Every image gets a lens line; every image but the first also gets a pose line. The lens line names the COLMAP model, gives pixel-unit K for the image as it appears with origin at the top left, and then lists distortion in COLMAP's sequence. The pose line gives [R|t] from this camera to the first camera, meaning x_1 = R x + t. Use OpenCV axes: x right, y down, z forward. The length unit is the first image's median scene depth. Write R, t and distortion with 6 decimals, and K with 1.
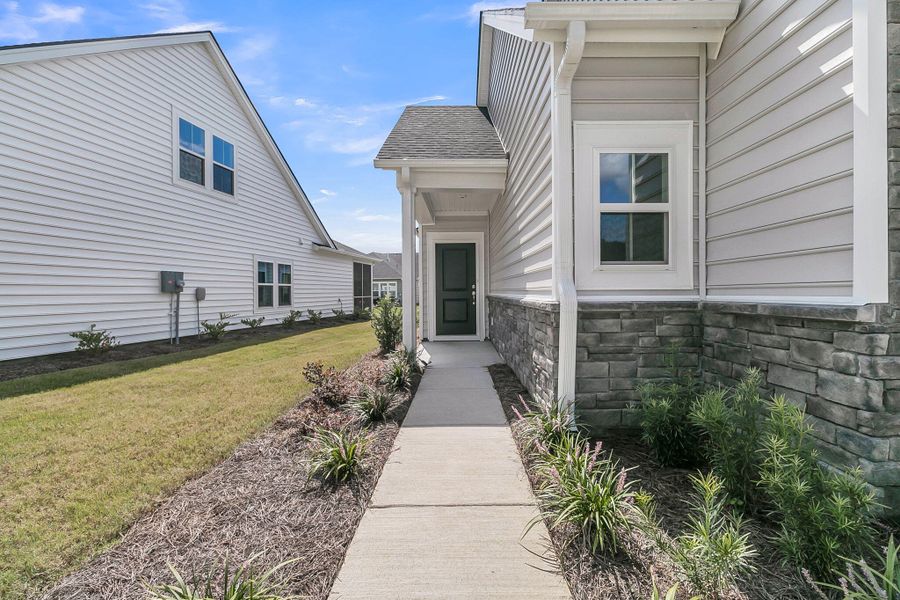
lens RADIAL K [[423.4, 0, 451.0], [0, 423.4, 296.2], [0, 0, 1]] dist [0.000260, 0.000401]
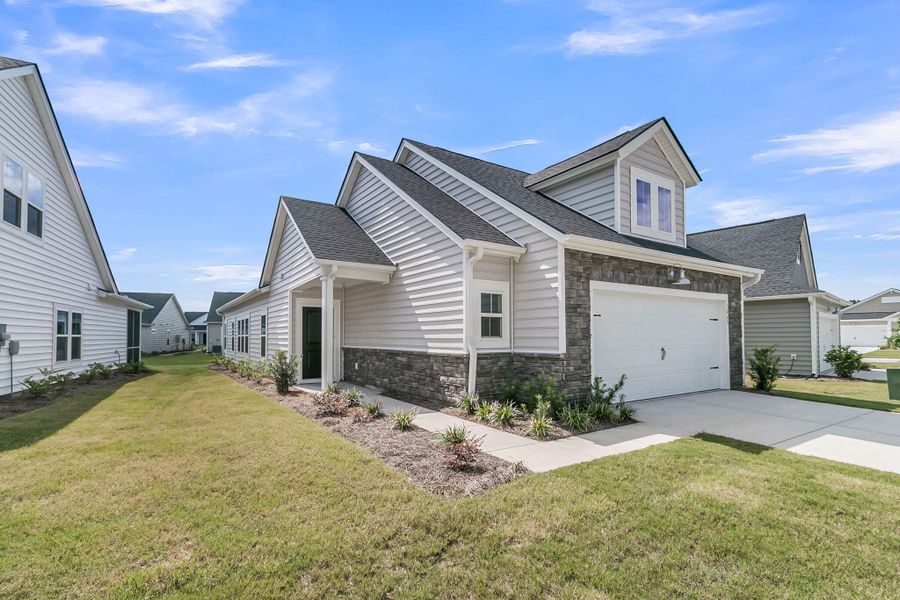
lens RADIAL K [[437.8, 0, 452.4], [0, 437.8, 330.4], [0, 0, 1]] dist [0.003779, 0.000729]
pose [[0.826623, 0.013838, 0.562586, -1.214834], [0.002710, 0.999588, -0.028570, -0.045074], [-0.562750, 0.025141, 0.826245, -1.008753]]
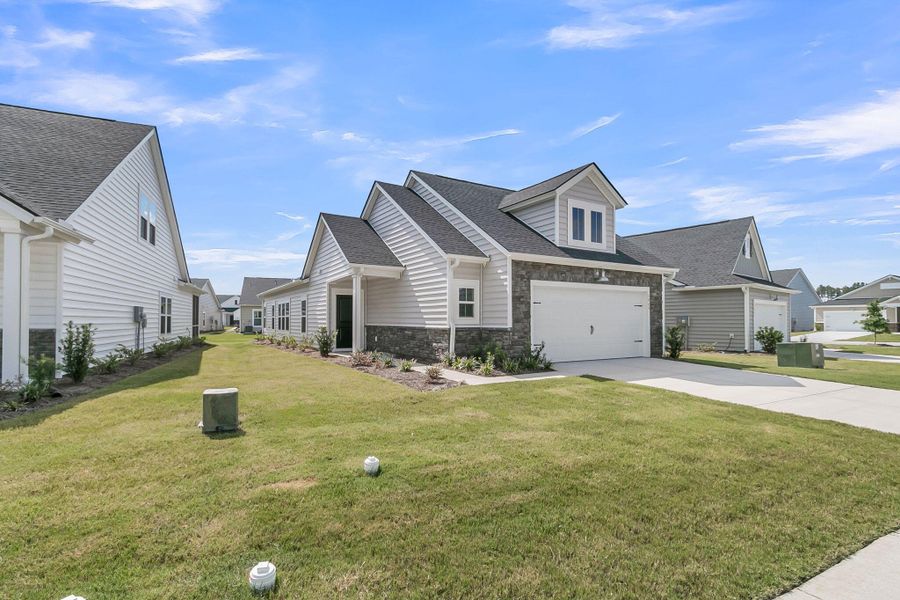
lens RADIAL K [[434.0, 0, 448.8], [0, 434.0, 319.2], [0, 0, 1]] dist [-0.001061, -0.000064]
pose [[0.848181, 0.011536, 0.529581, -1.747202], [-0.003617, 0.999866, -0.015988, 0.002256], [-0.529695, 0.011645, 0.848108, -2.194065]]
